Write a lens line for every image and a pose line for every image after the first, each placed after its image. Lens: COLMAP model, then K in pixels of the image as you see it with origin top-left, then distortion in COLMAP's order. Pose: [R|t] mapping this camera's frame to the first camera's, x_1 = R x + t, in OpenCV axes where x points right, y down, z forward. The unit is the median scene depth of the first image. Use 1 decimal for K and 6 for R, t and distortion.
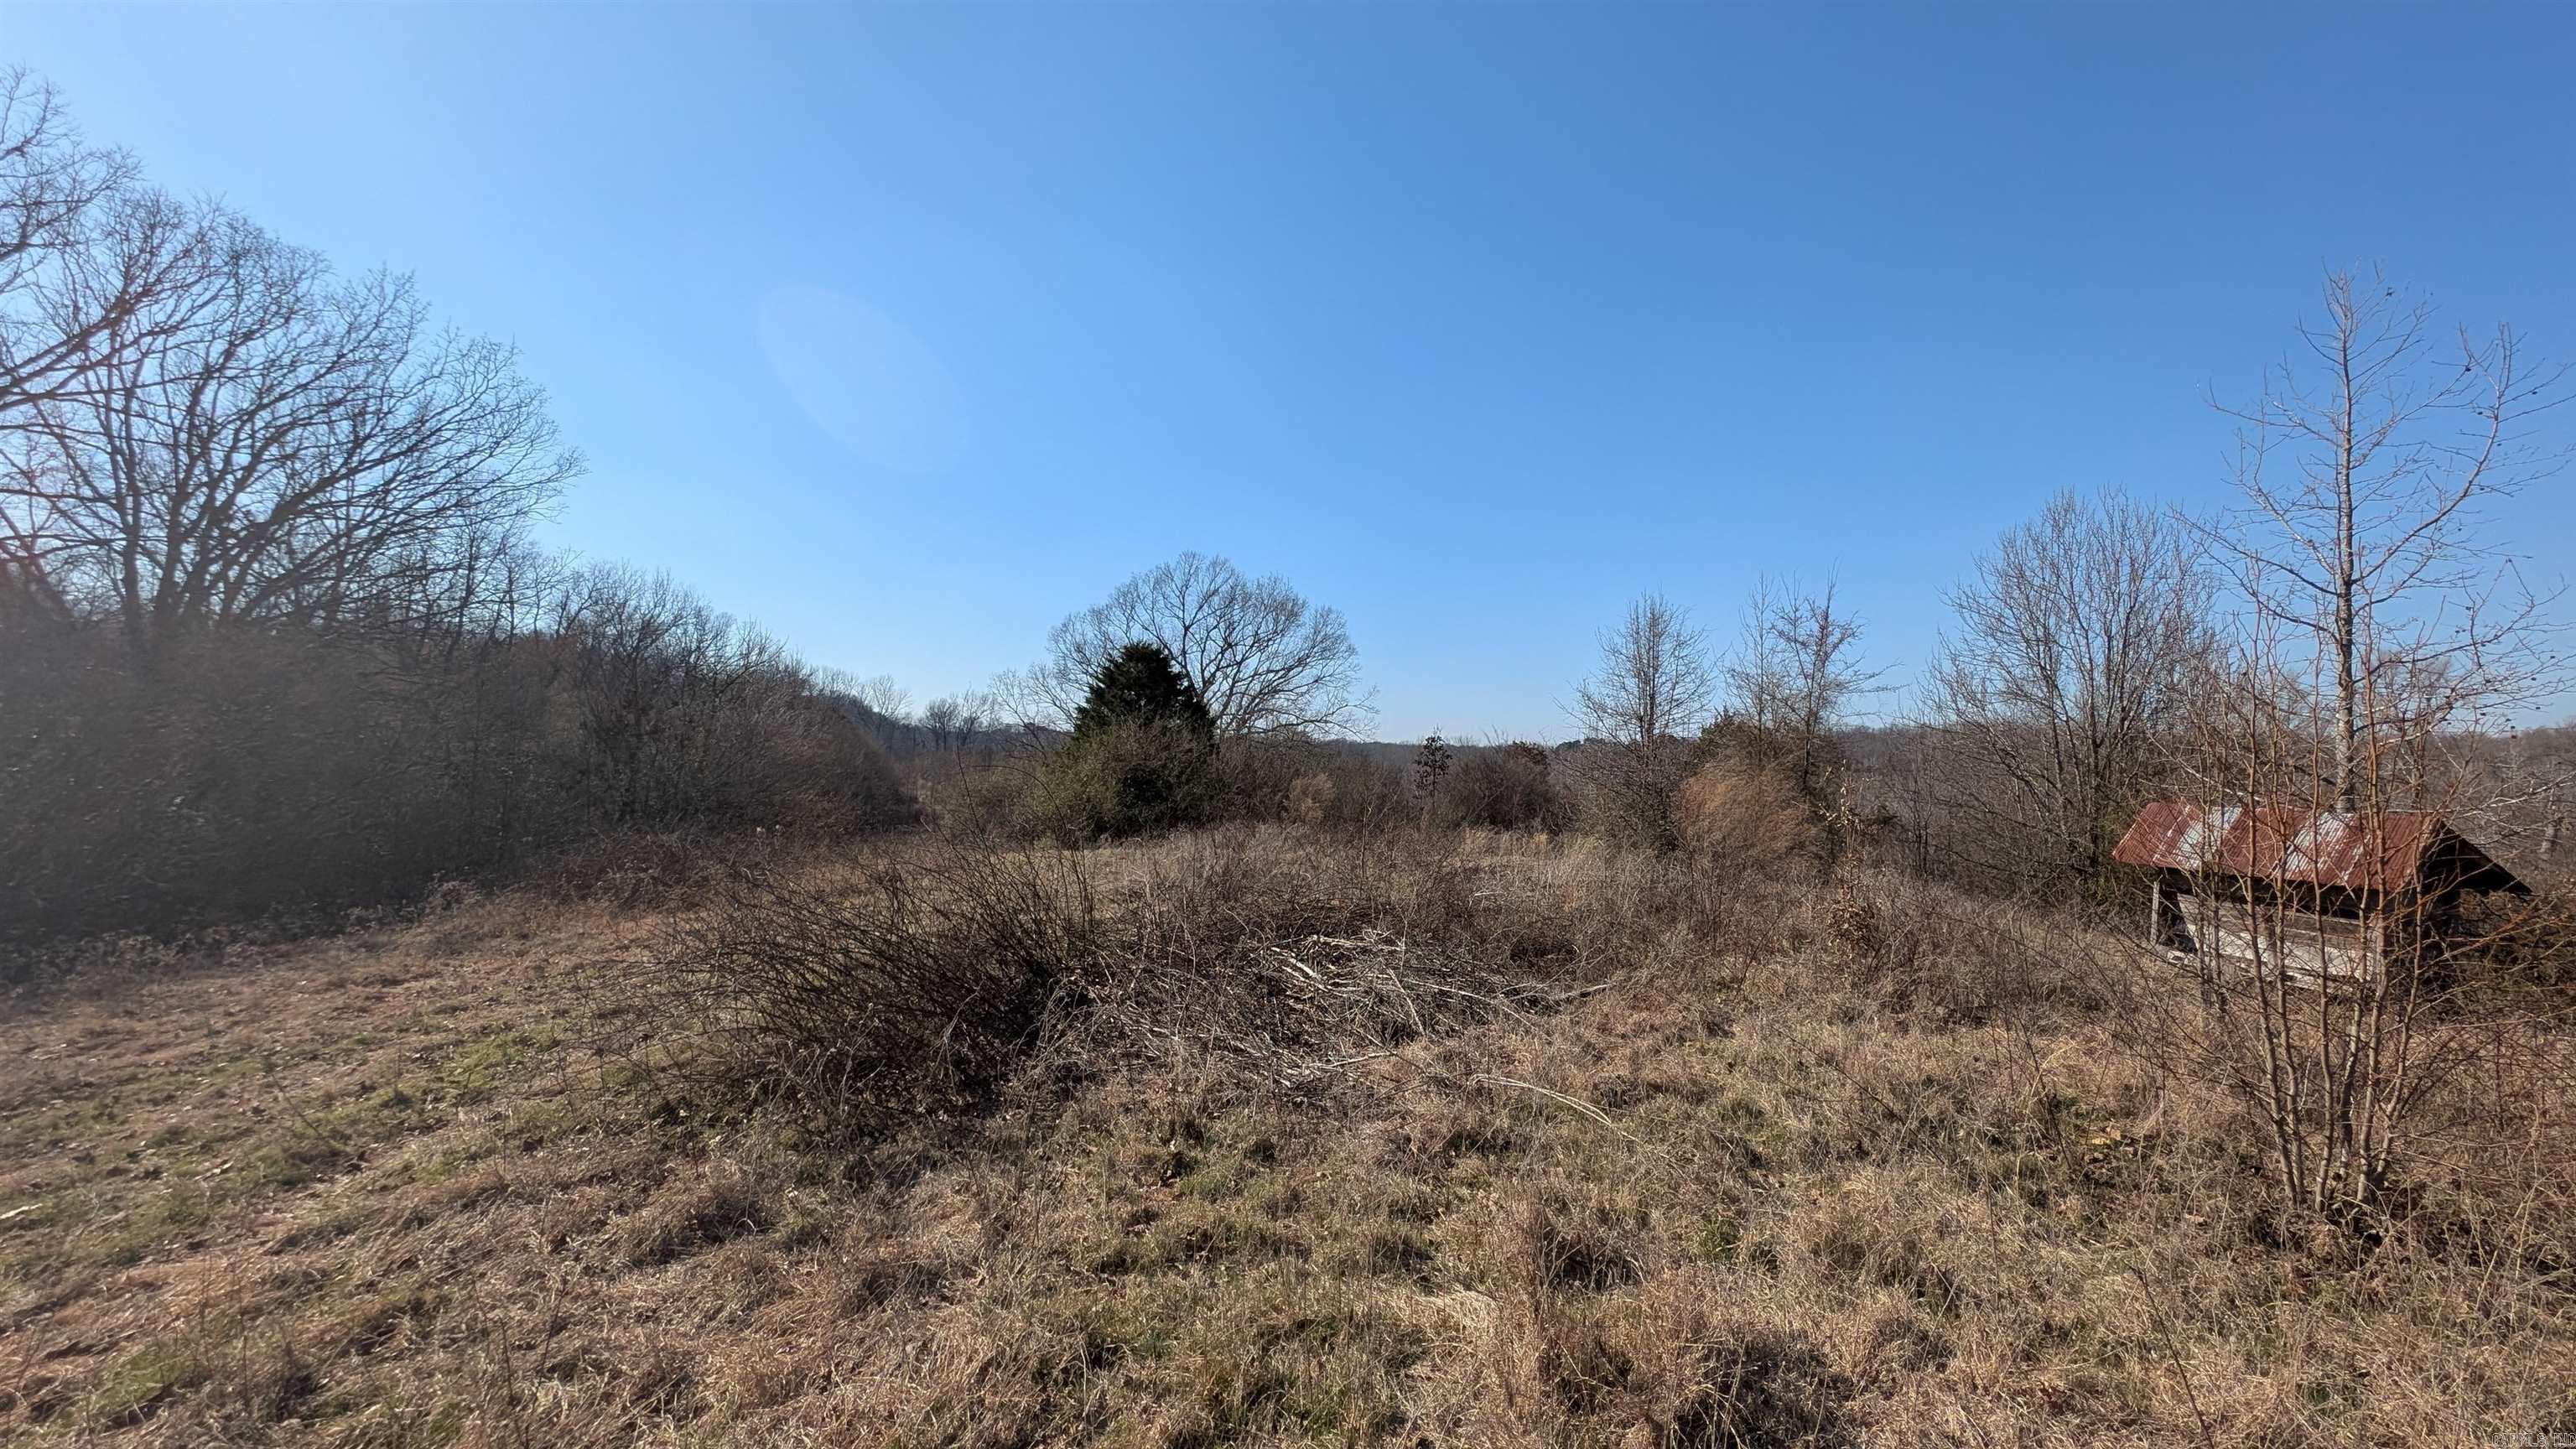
lens RADIAL K [[1014.0, 0, 1288.0], [0, 1014.0, 724.5], [0, 0, 1]] dist [-0.000085, 0.000011]
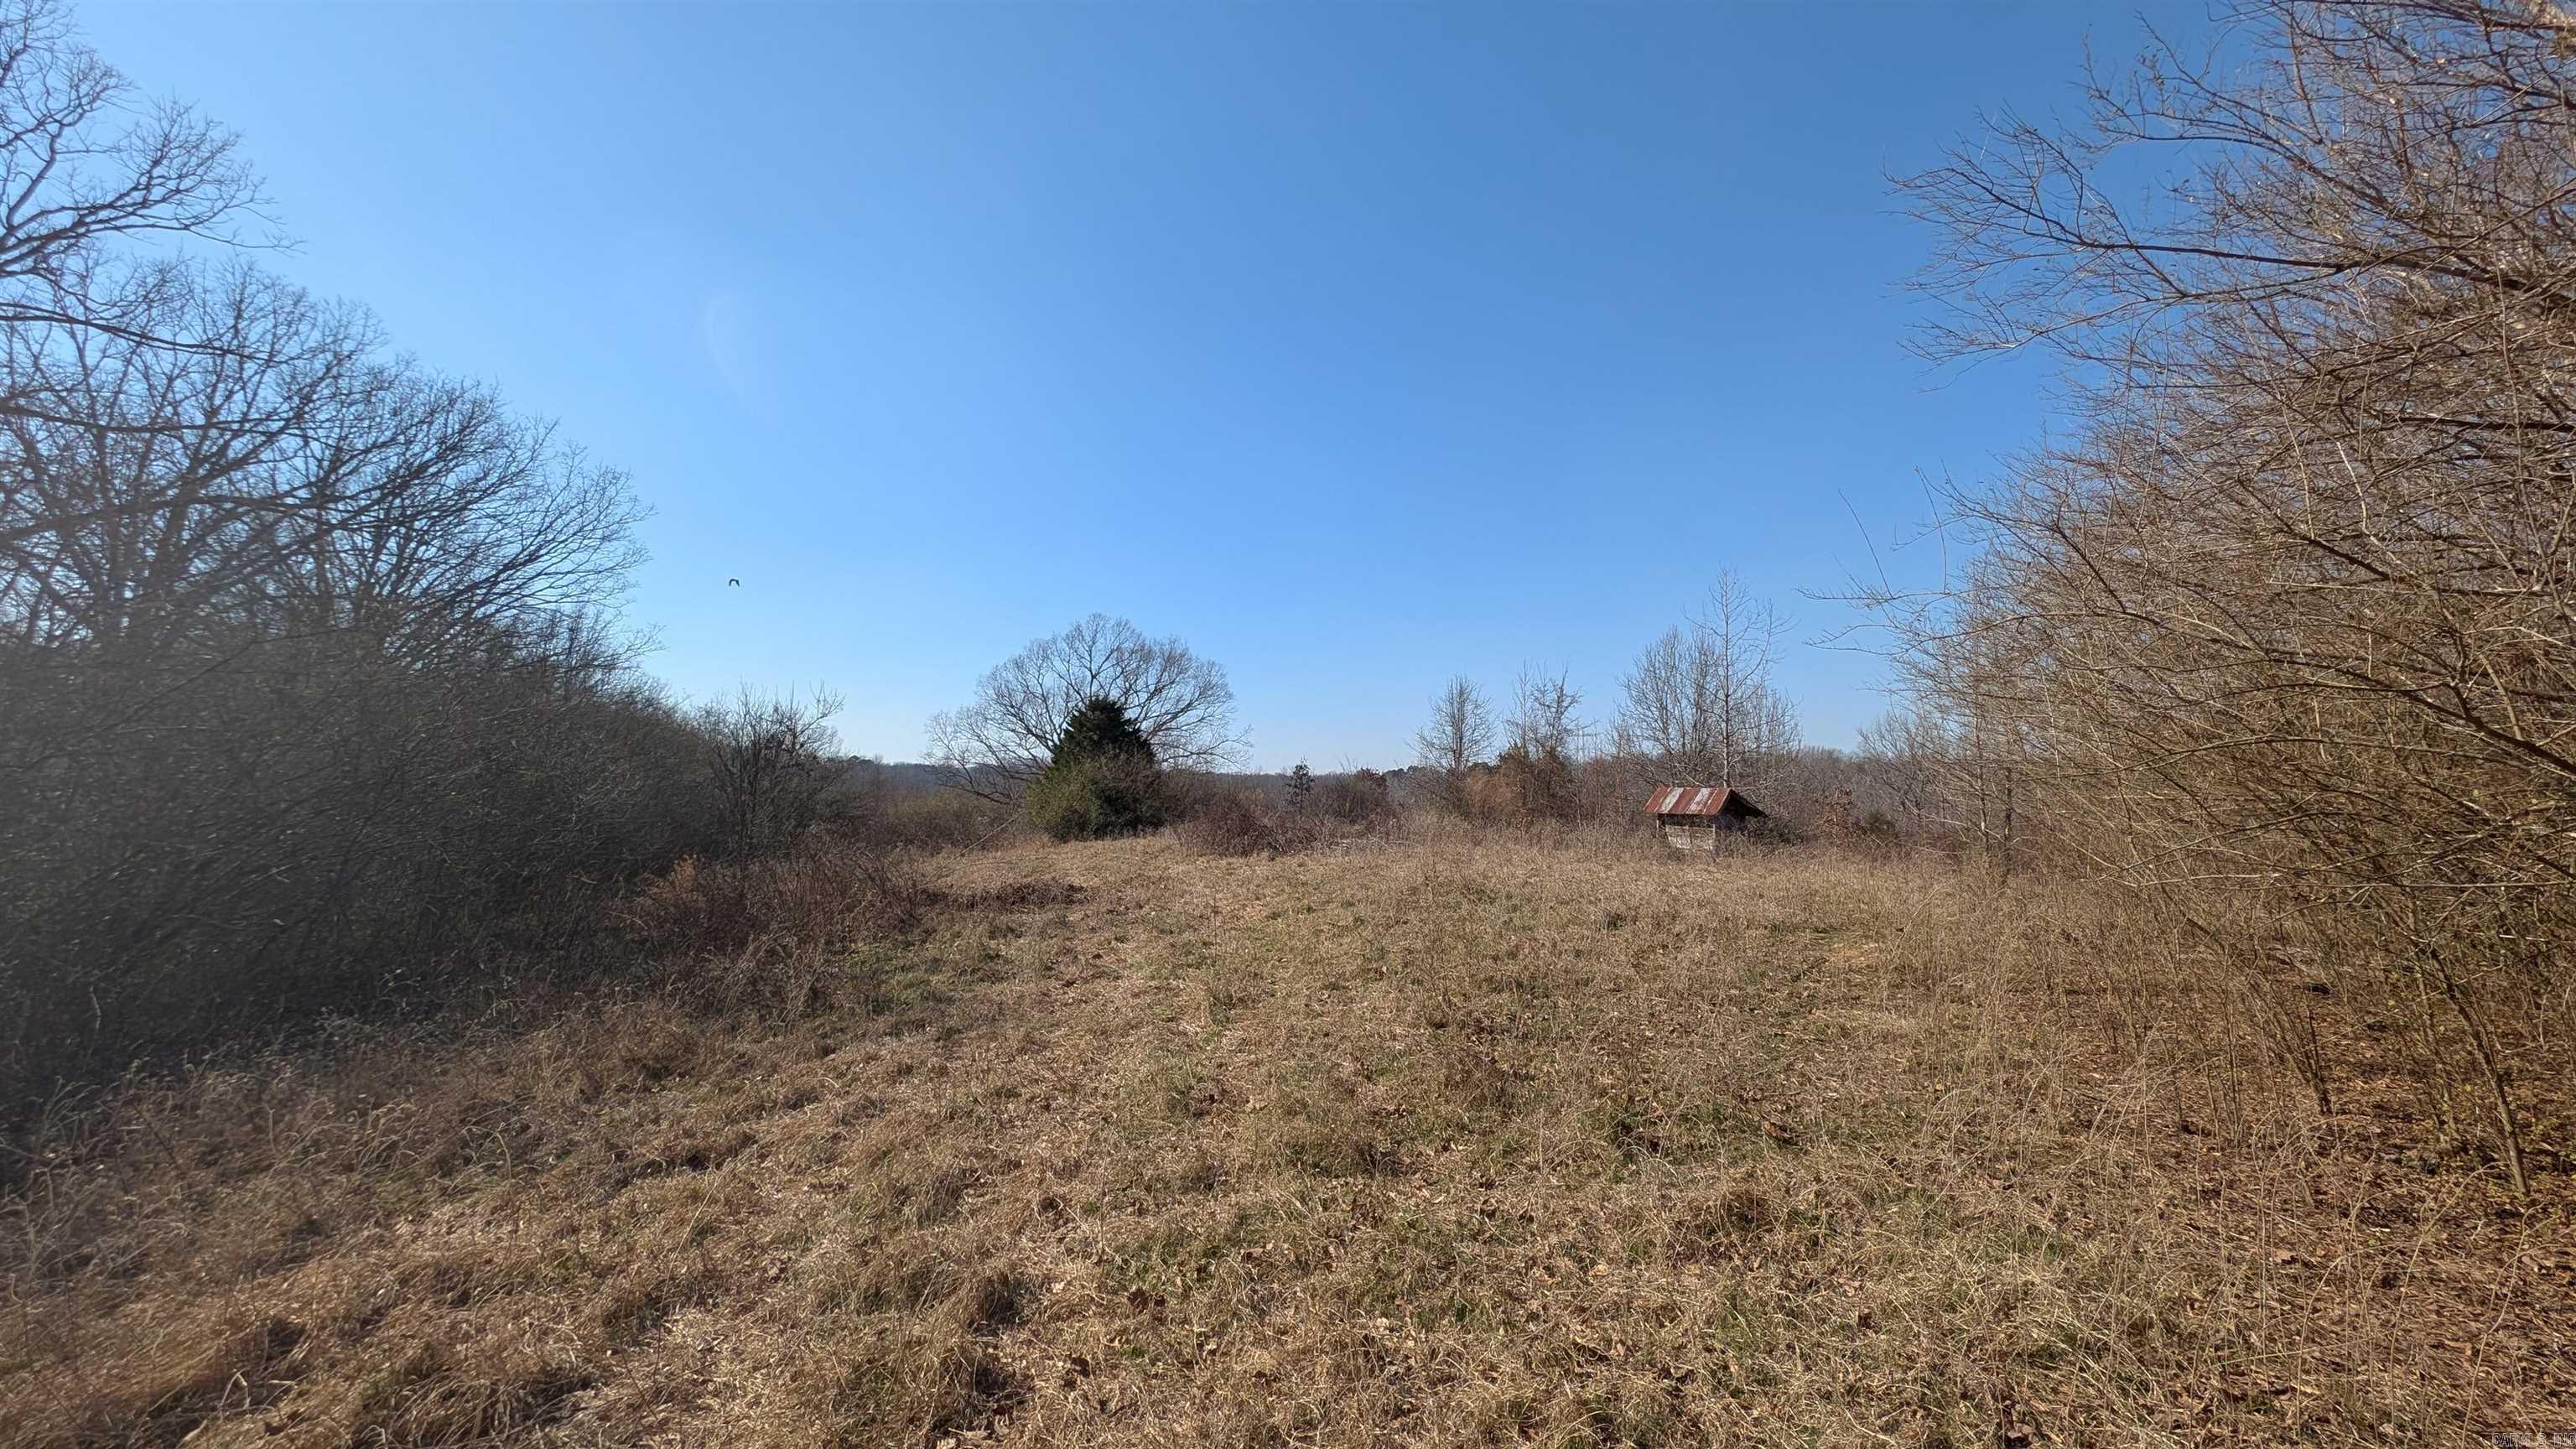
lens RADIAL K [[1014.0, 0, 1288.0], [0, 1014.0, 724.5], [0, 0, 1]] dist [-0.000085, 0.000011]
pose [[0.985414, -0.000369, 0.170173, -0.126539], [0.005492, 0.999546, -0.029632, -0.001889], [-0.170084, 0.030135, 0.984969, -0.367700]]
